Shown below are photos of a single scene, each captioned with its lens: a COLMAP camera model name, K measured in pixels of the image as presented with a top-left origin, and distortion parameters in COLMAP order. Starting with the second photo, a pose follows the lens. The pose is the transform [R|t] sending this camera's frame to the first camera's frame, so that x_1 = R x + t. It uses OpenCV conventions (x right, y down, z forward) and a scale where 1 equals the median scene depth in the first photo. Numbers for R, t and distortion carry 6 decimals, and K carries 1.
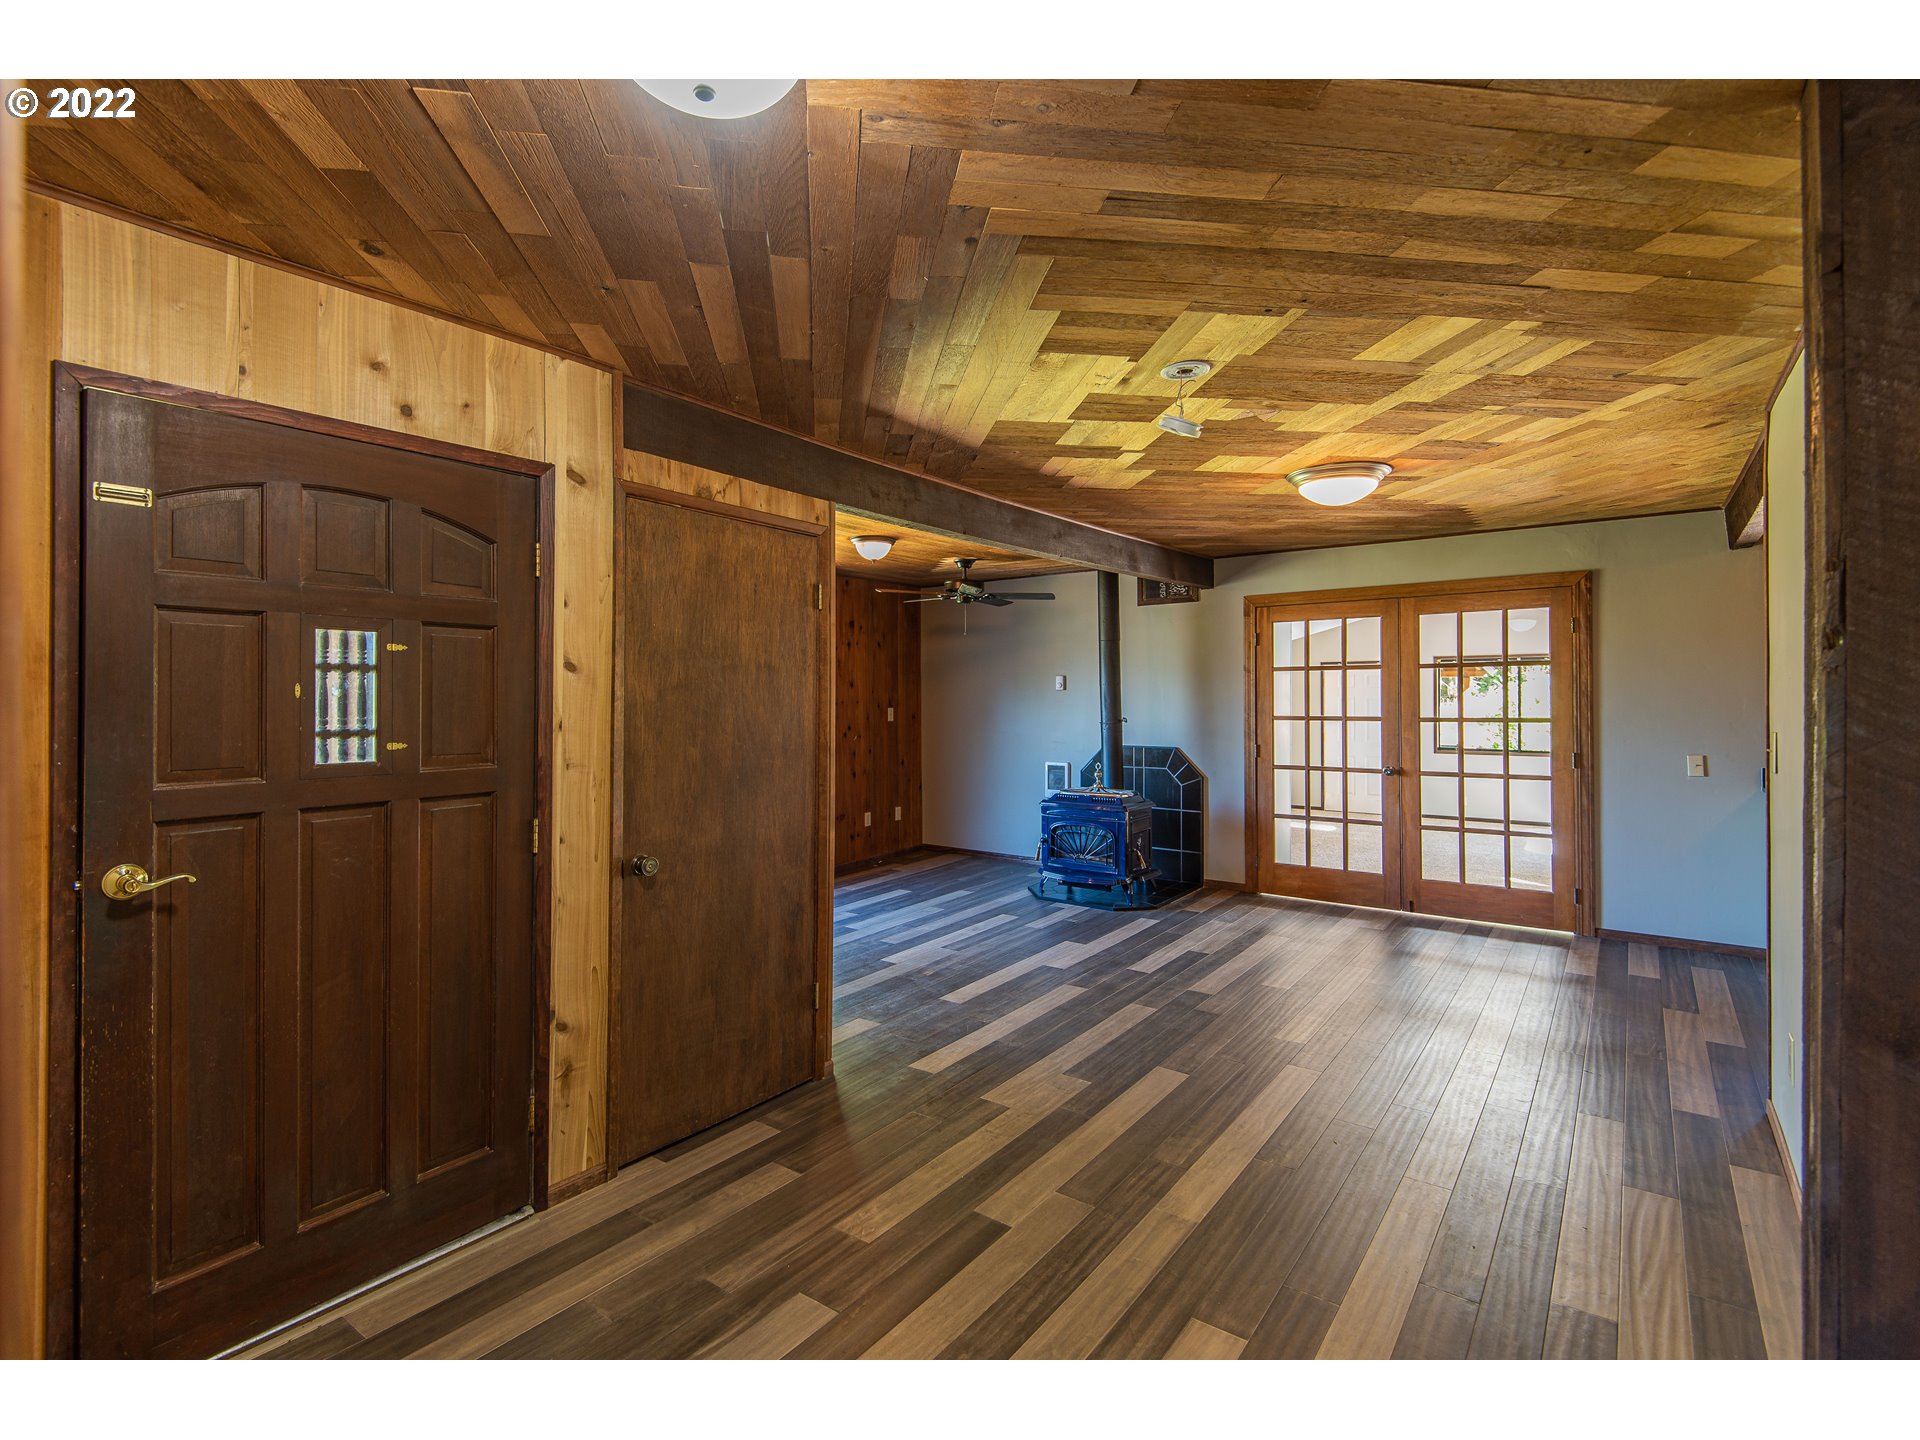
lens RADIAL K [[890.3, 0, 970.7], [0, 890.3, 704.2], [0, 0, 1]] dist [0.046173, -0.003836]
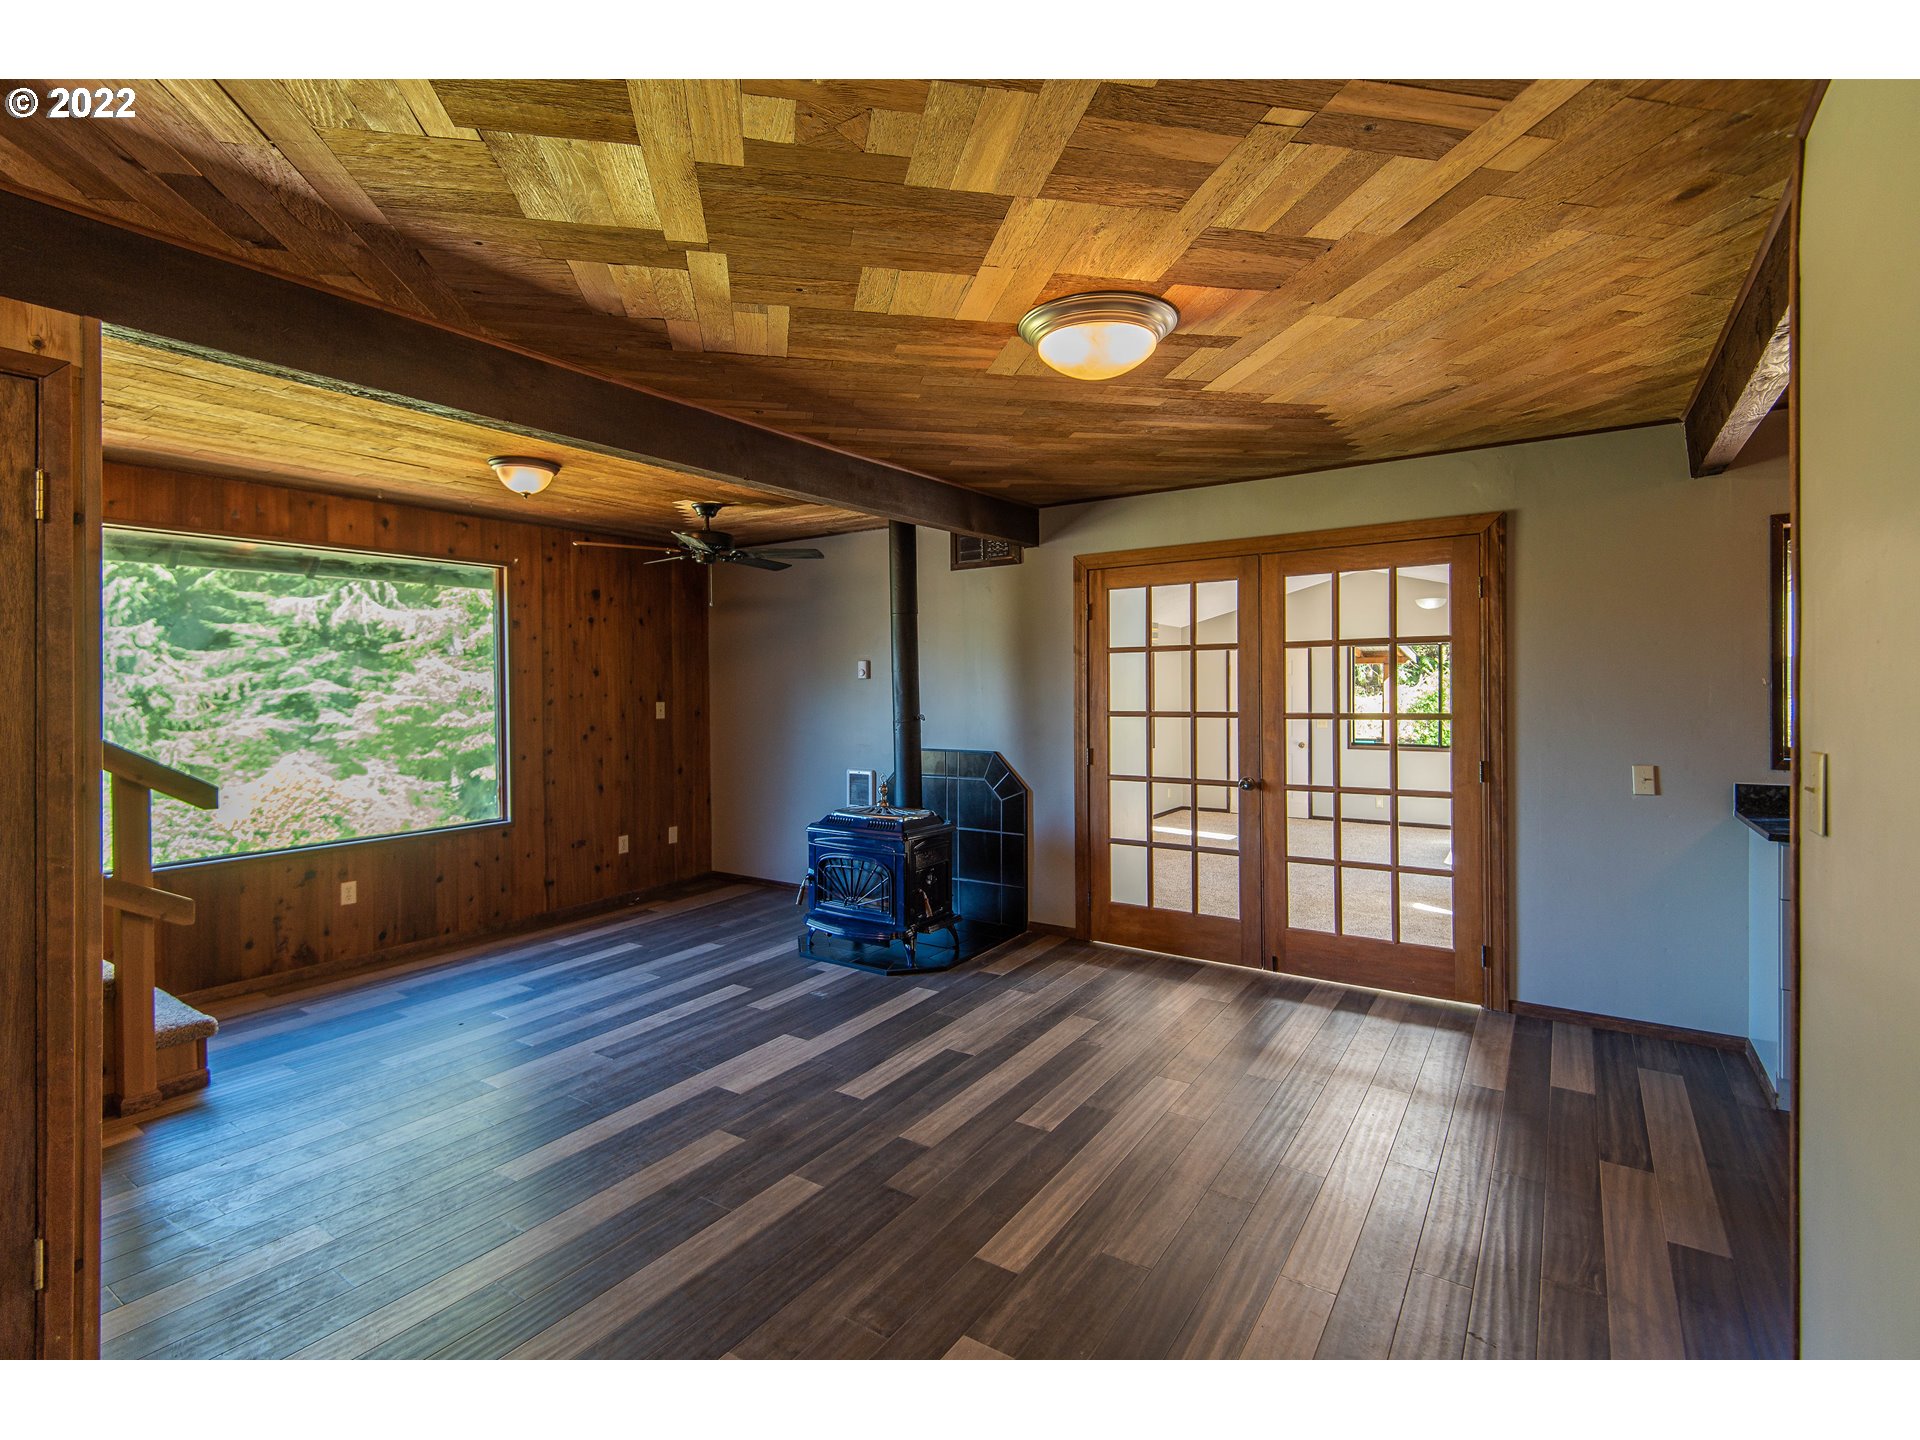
lens RADIAL K [[890.3, 0, 959.5], [0, 890.3, 705.0], [0, 0, 1]] dist [0.046173, -0.003836]
pose [[0.999311, -0.004578, 0.036824, 0.210818], [0.004159, 0.999926, 0.011463, -0.001940], [-0.036874, -0.011302, 0.999256, 0.279001]]
